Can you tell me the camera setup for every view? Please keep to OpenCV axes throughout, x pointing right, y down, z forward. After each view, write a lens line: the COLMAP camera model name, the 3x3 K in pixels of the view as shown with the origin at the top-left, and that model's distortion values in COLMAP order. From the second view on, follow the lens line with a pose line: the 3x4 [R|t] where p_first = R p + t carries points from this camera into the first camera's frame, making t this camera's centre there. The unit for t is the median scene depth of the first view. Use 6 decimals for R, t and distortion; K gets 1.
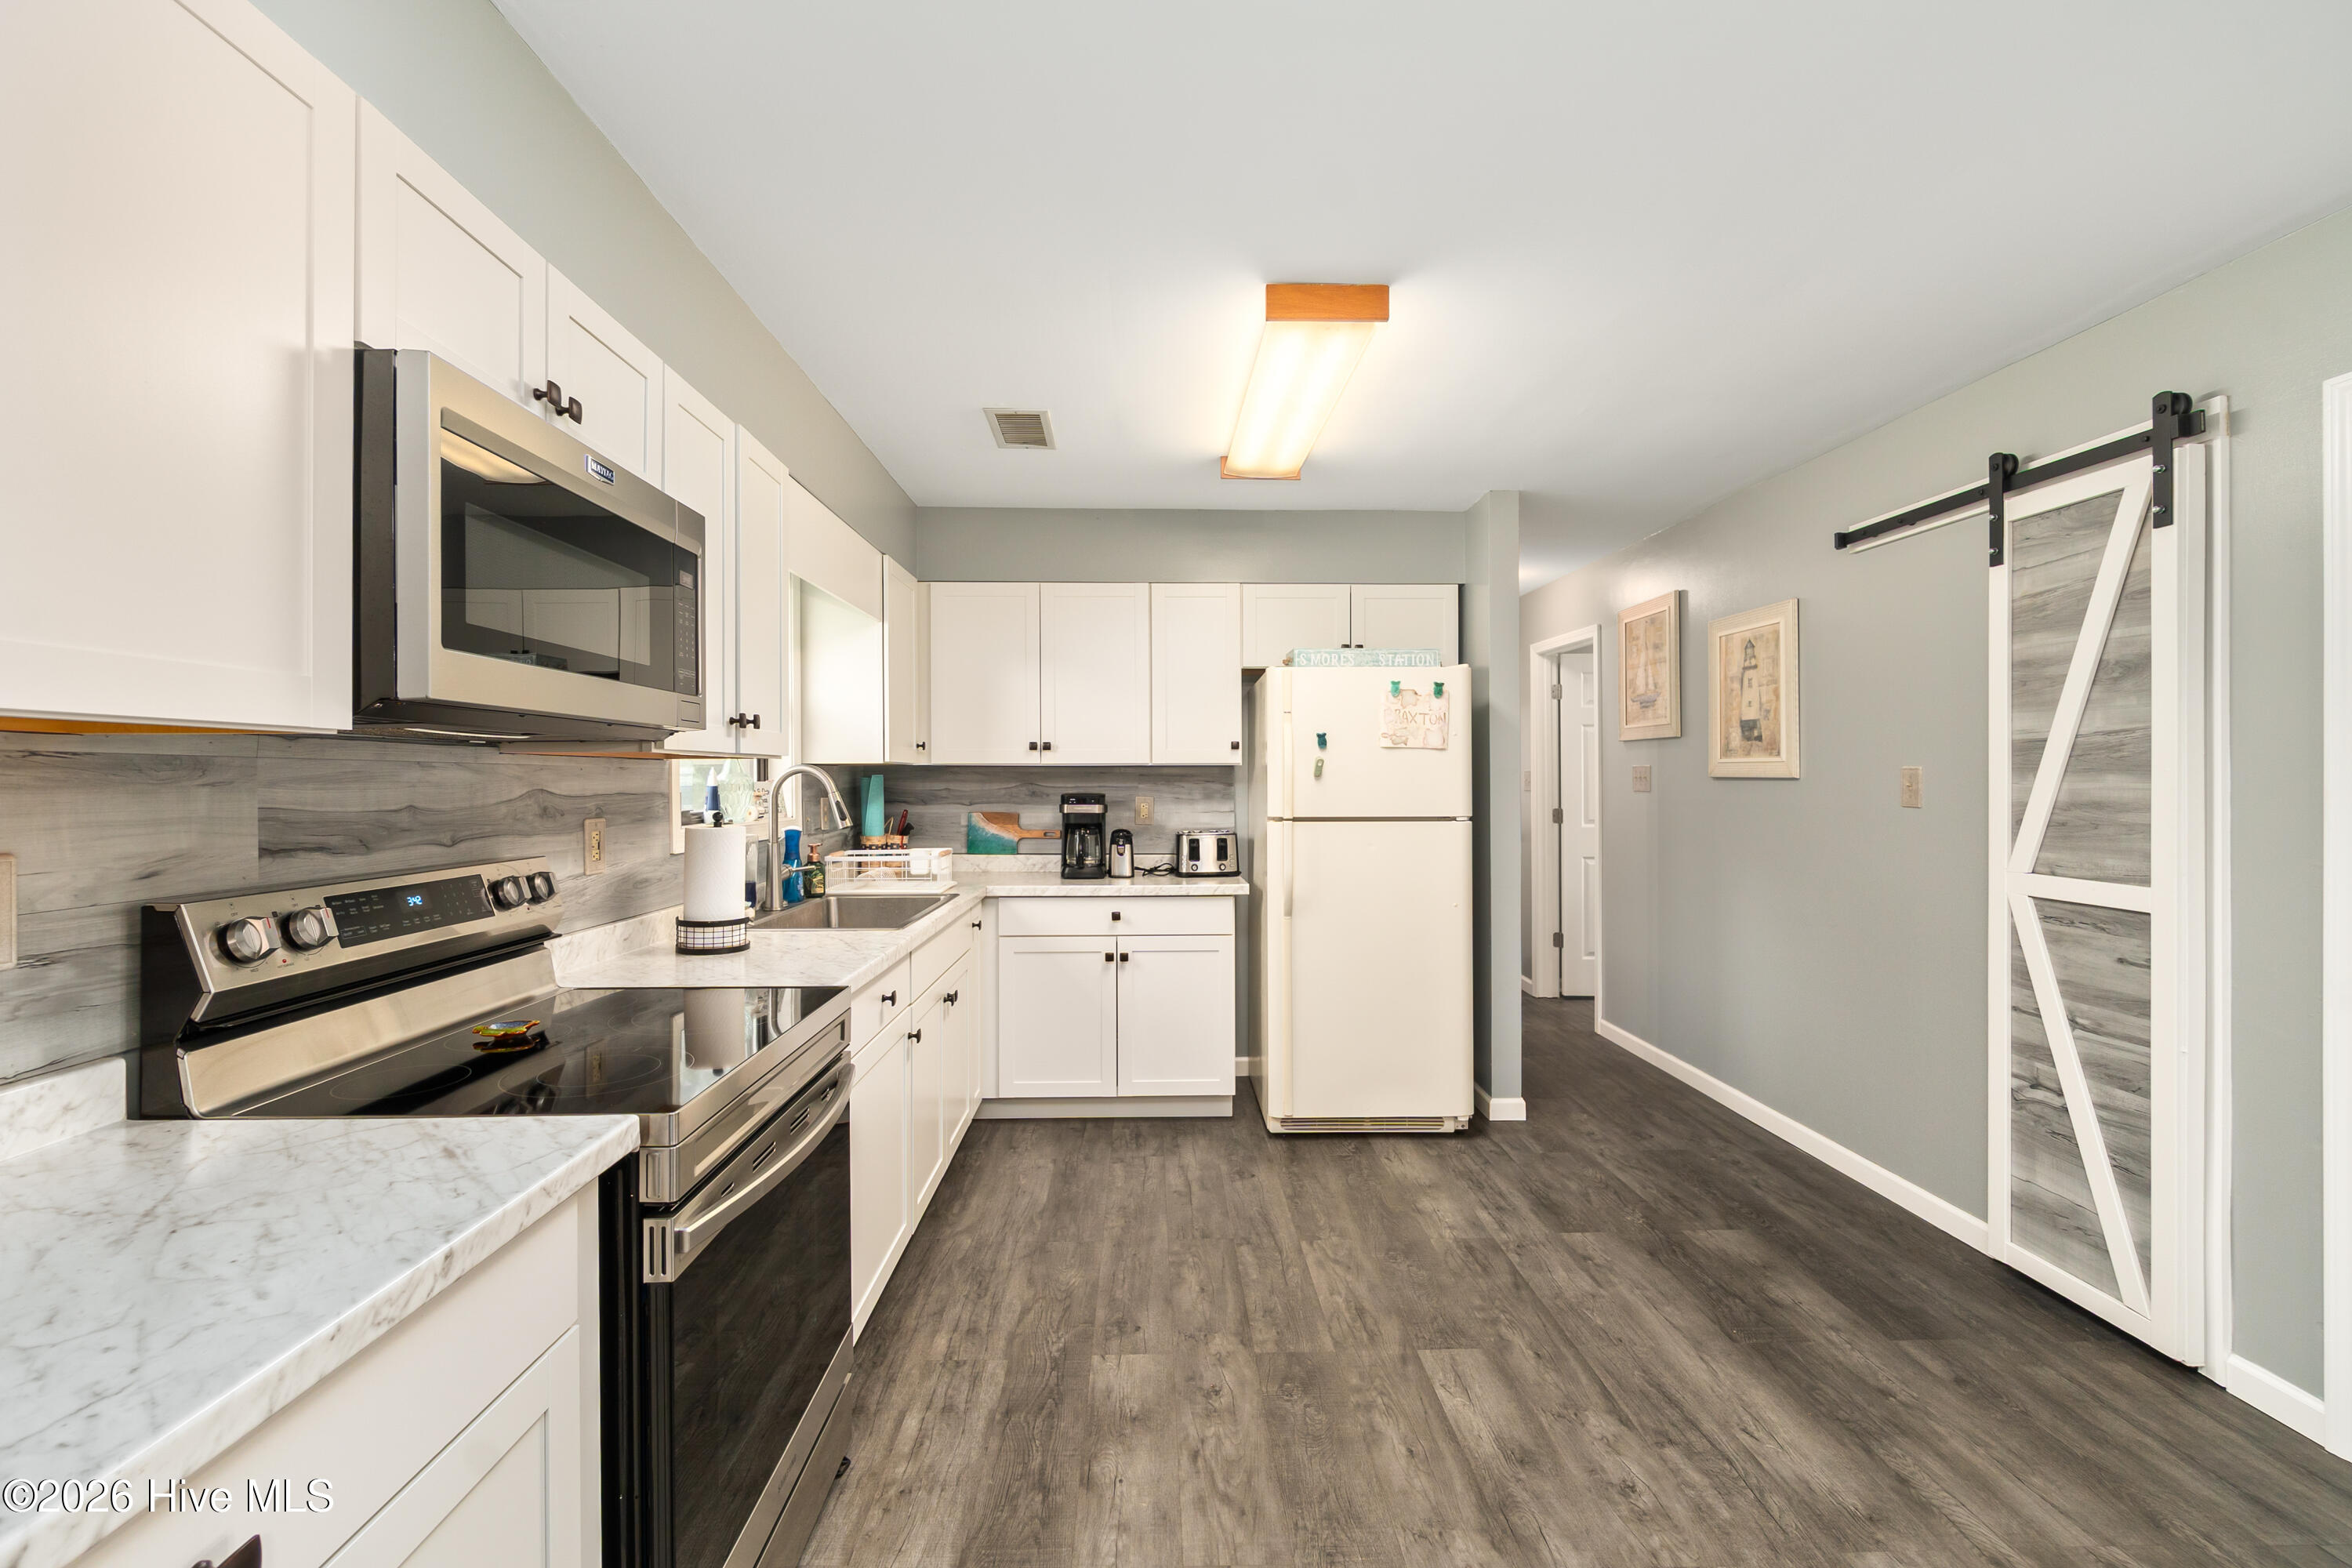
lens RADIAL K [[1009.0, 0, 1173.6], [0, 1009.0, 788.0], [0, 0, 1]] dist [-0.003464, 0.000432]
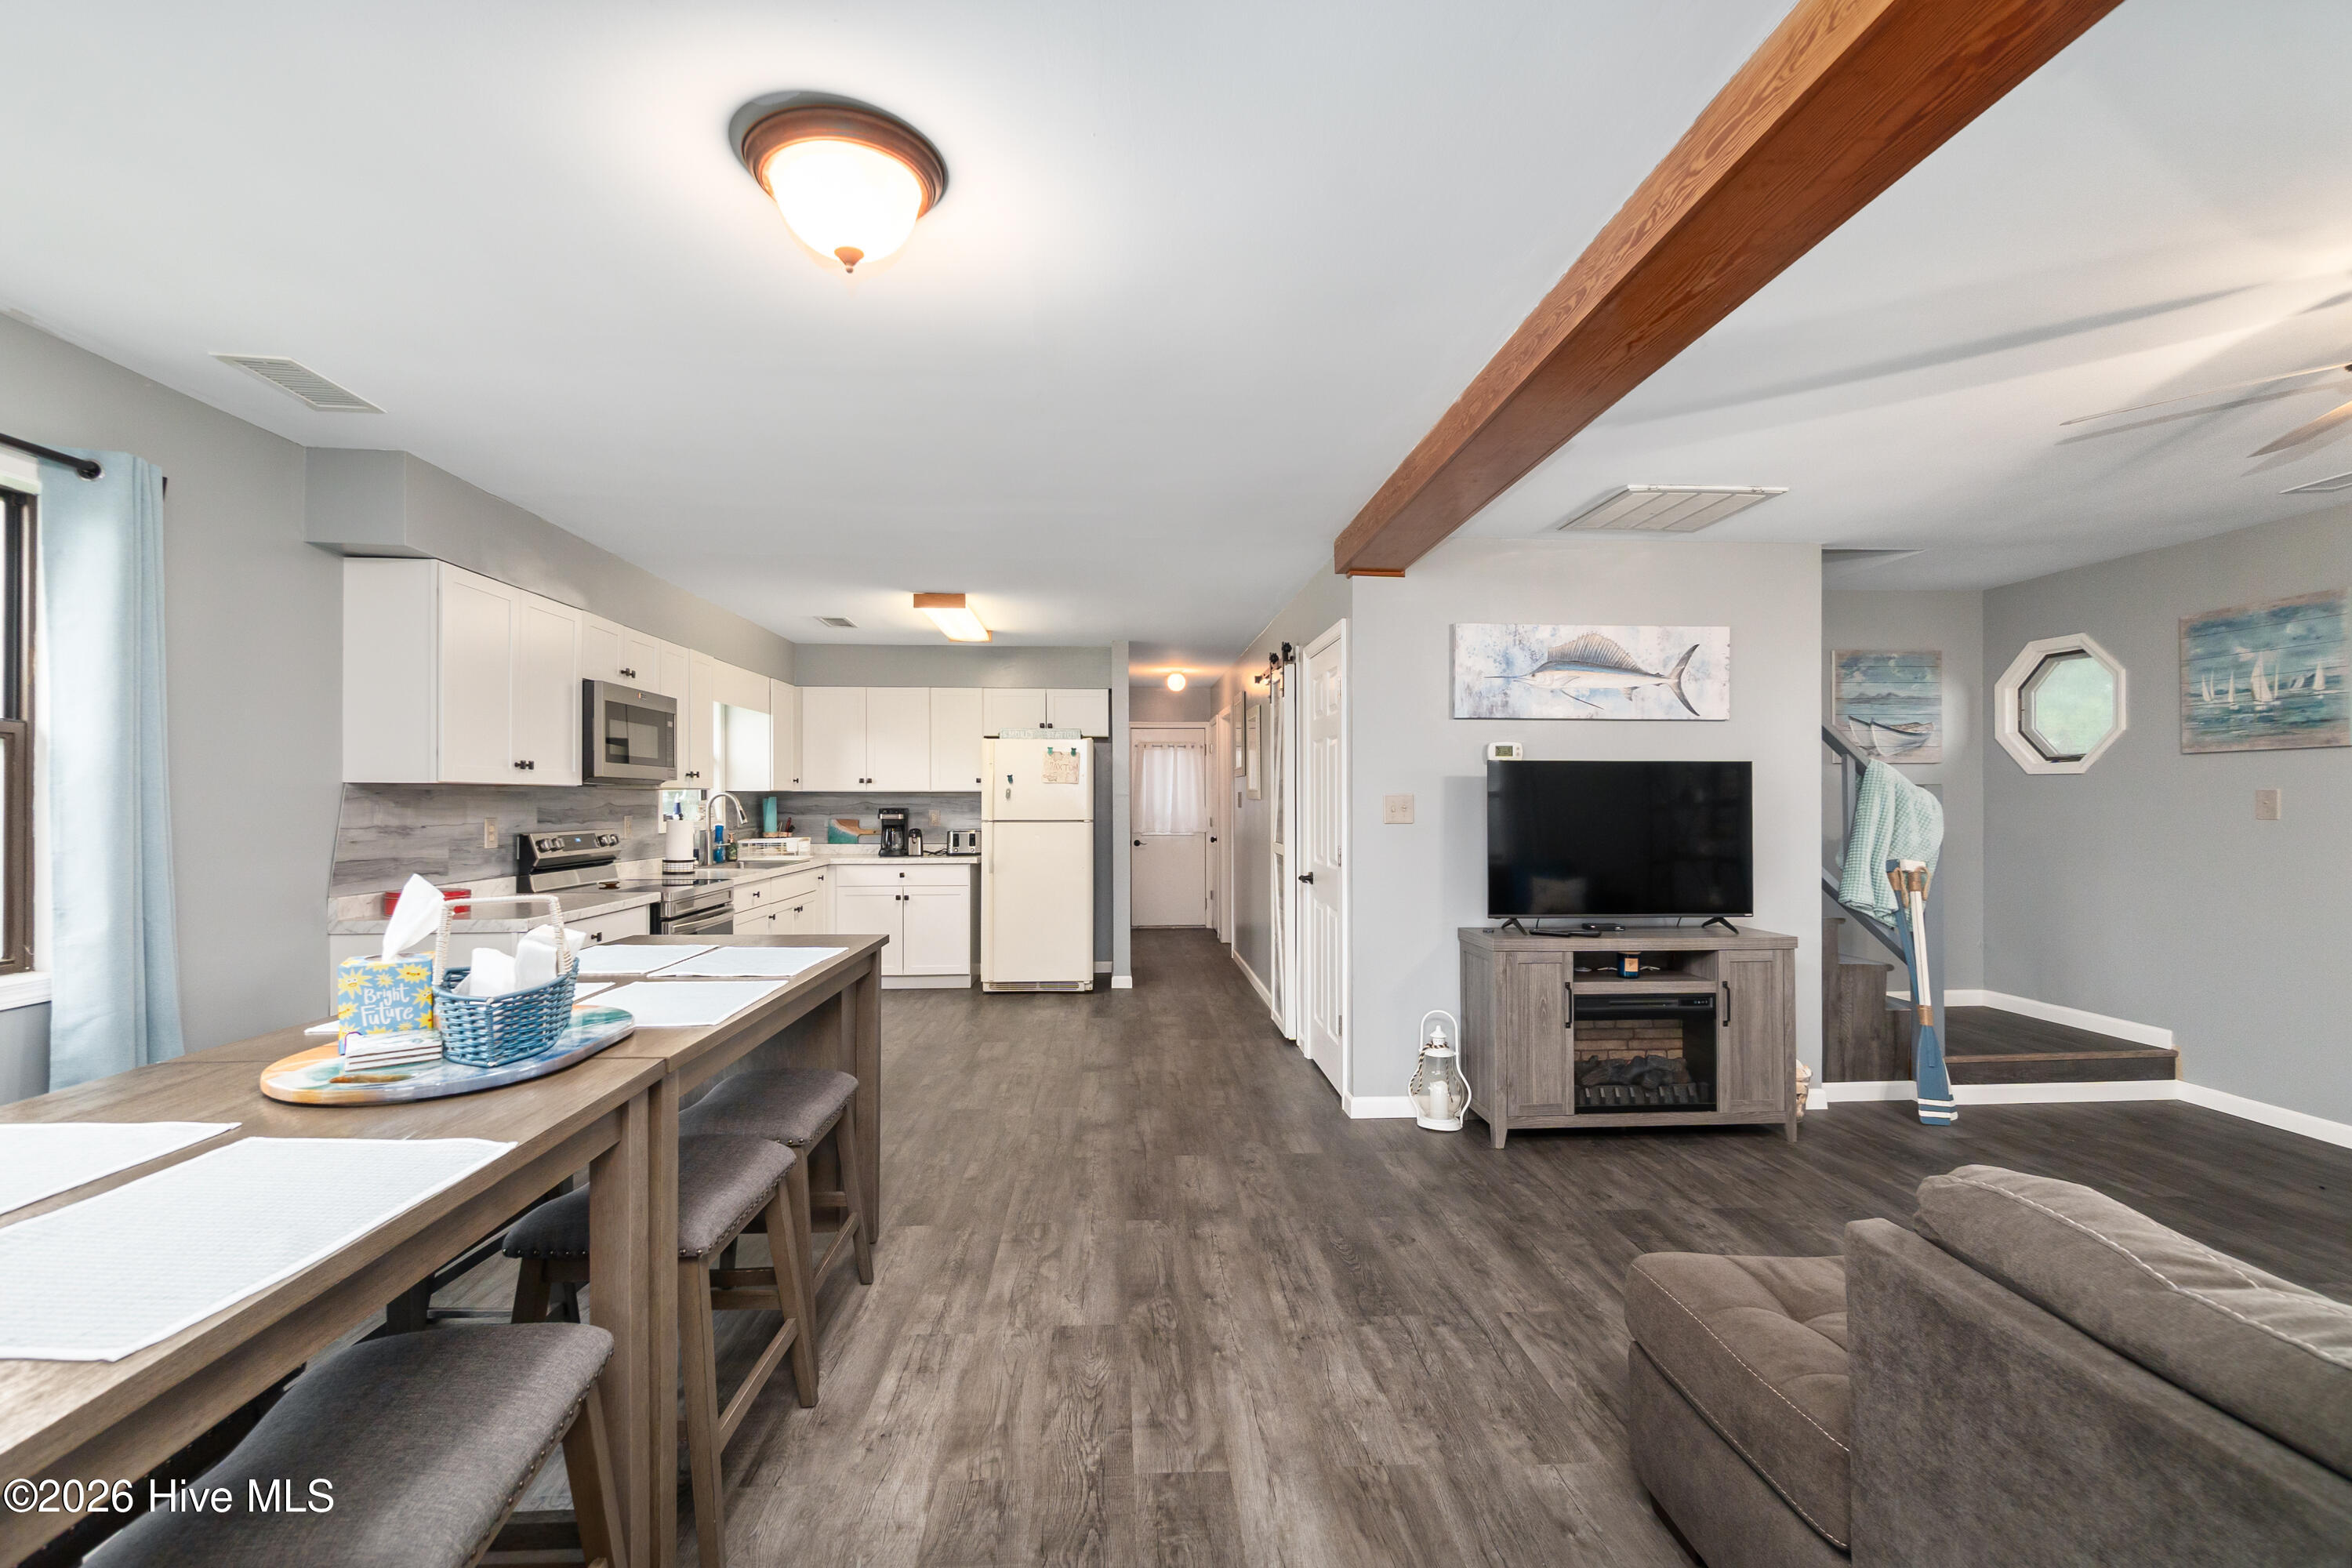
lens RADIAL K [[1009.0, 0, 1180.8], [0, 1009.0, 797.7], [0, 0, 1]] dist [-0.003464, 0.000432]
pose [[0.999113, 0.000231, 0.042119, 0.383737], [0.000250, 0.999935, -0.011424, 0.009233], [-0.042119, 0.011424, 0.999047, -0.875077]]
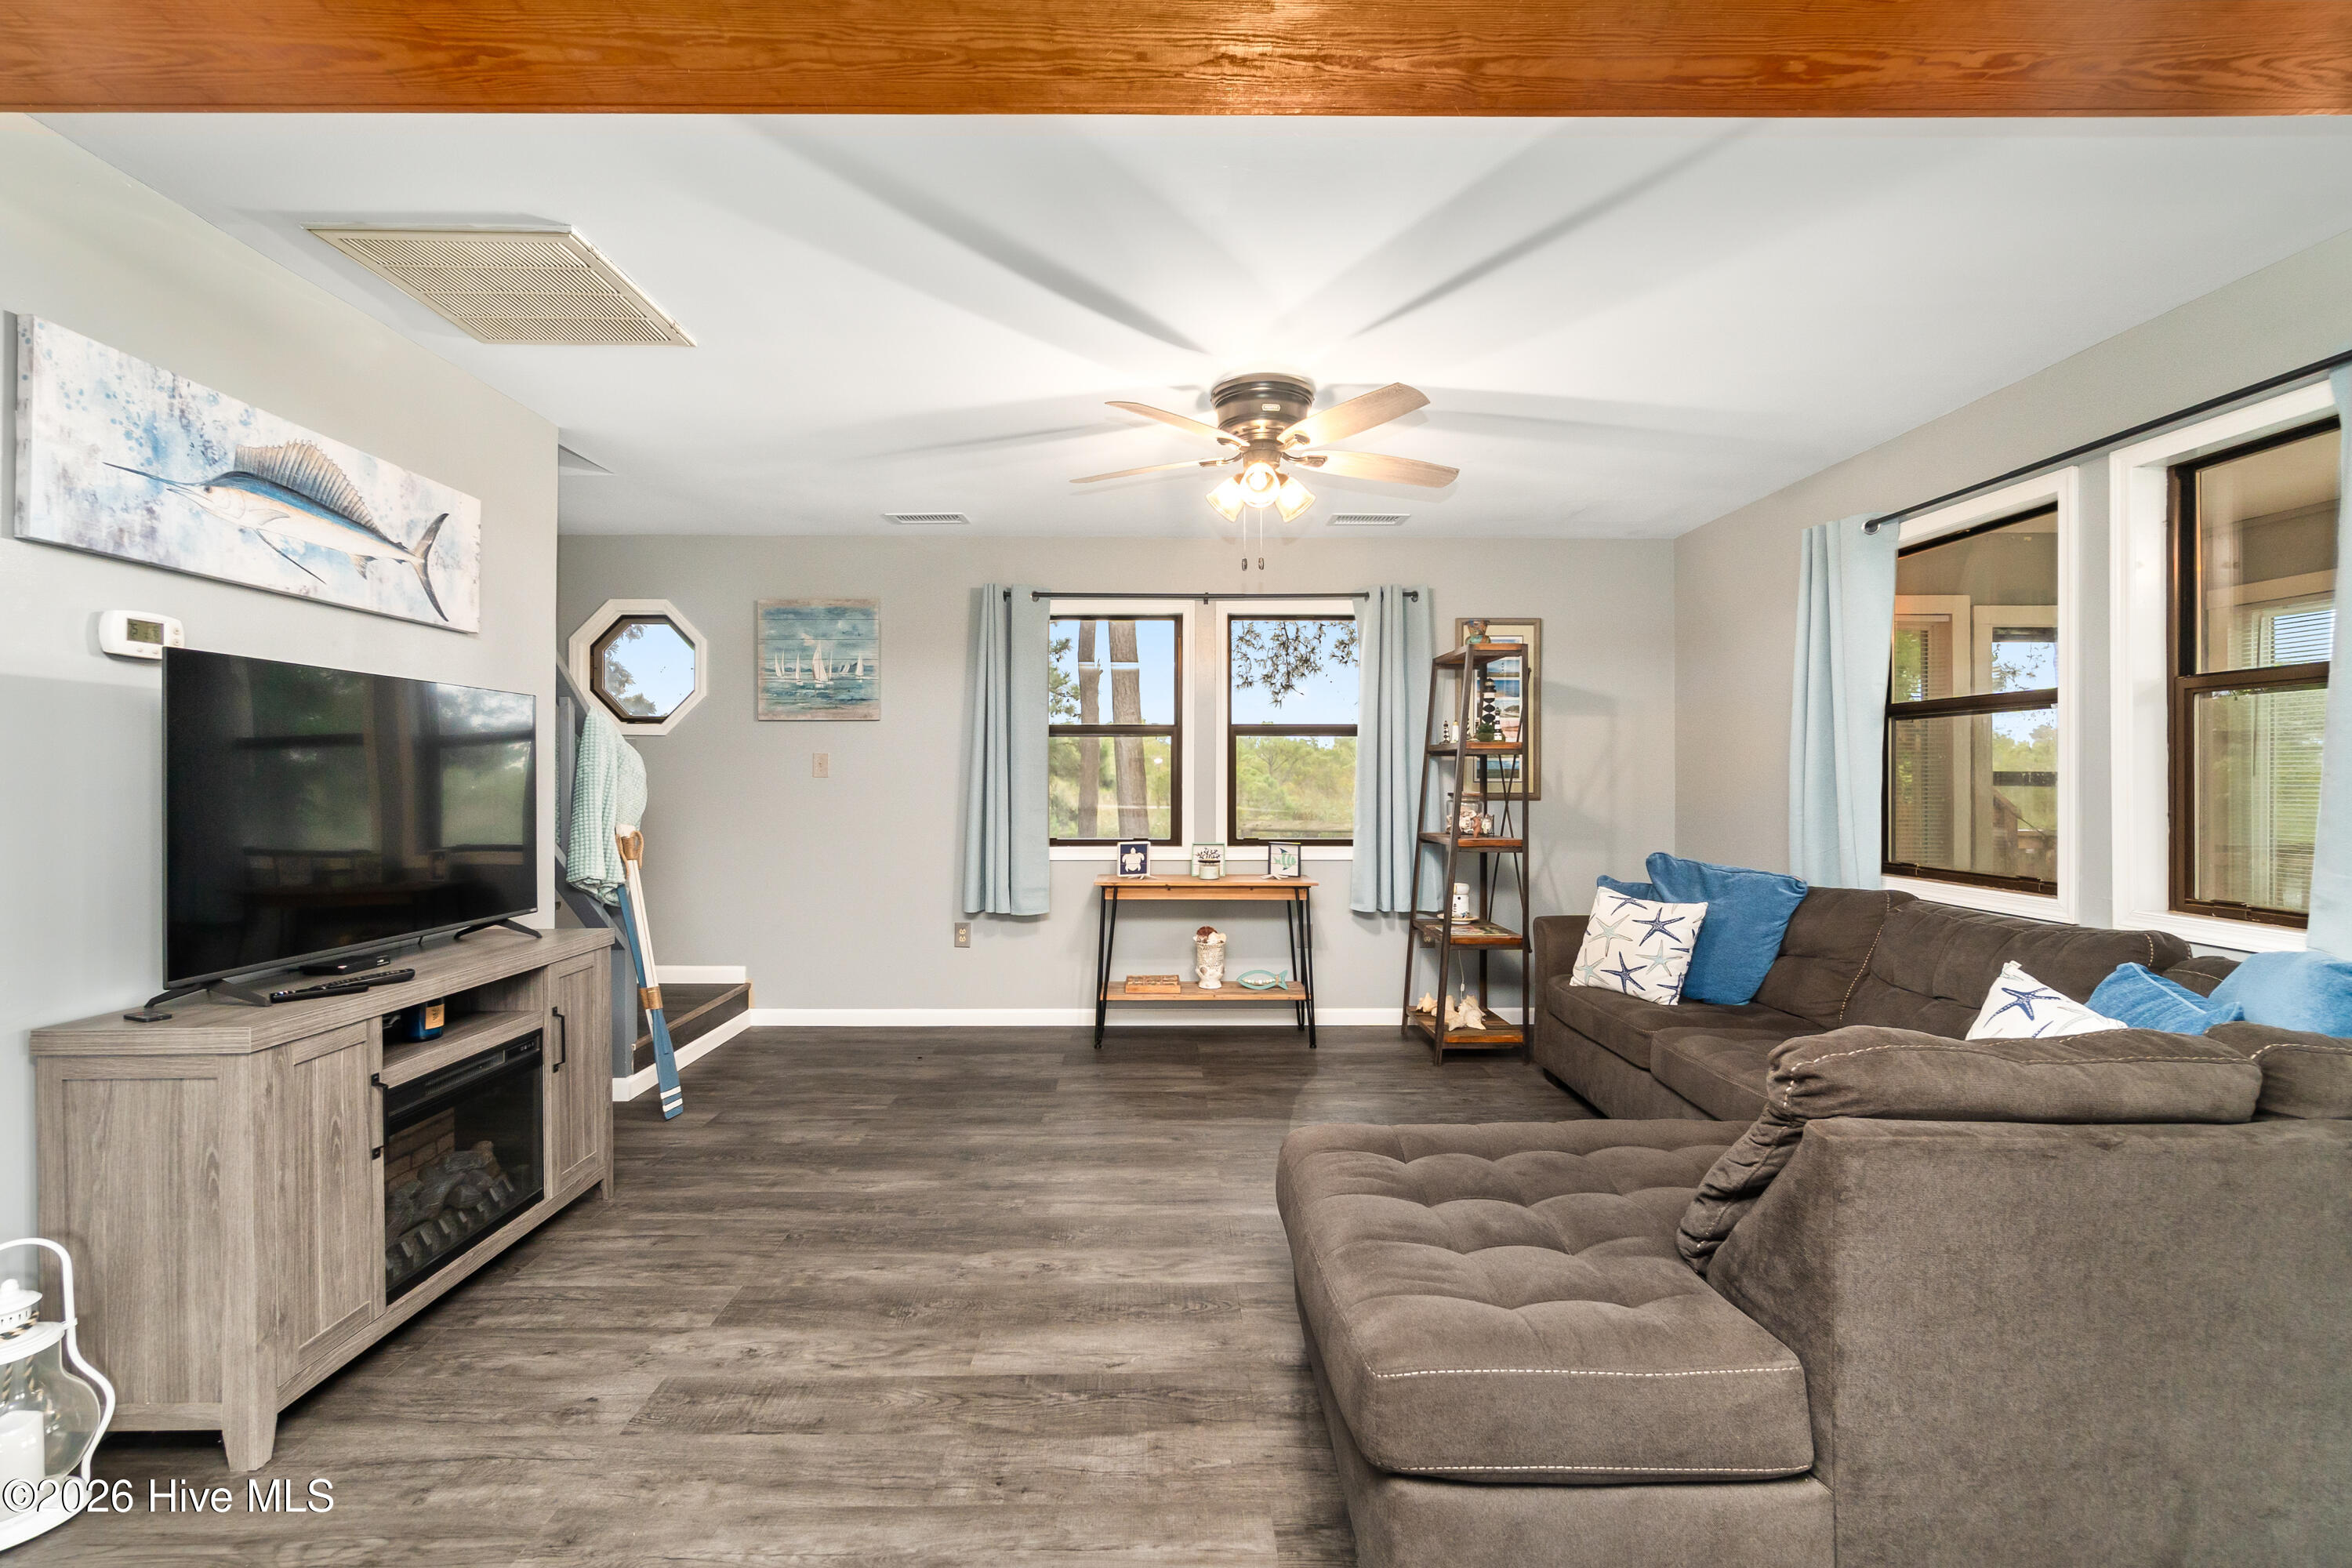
lens RADIAL K [[1009.0, 0, 1158.1], [0, 1009.0, 774.4], [0, 0, 1]] dist [-0.003464, 0.000432]
pose [[0.019776, 0.003273, 0.999799, 0.268663], [0.008049, 0.999962, -0.003433, 0.025904], [-0.999772, 0.008115, 0.019749, -0.285338]]
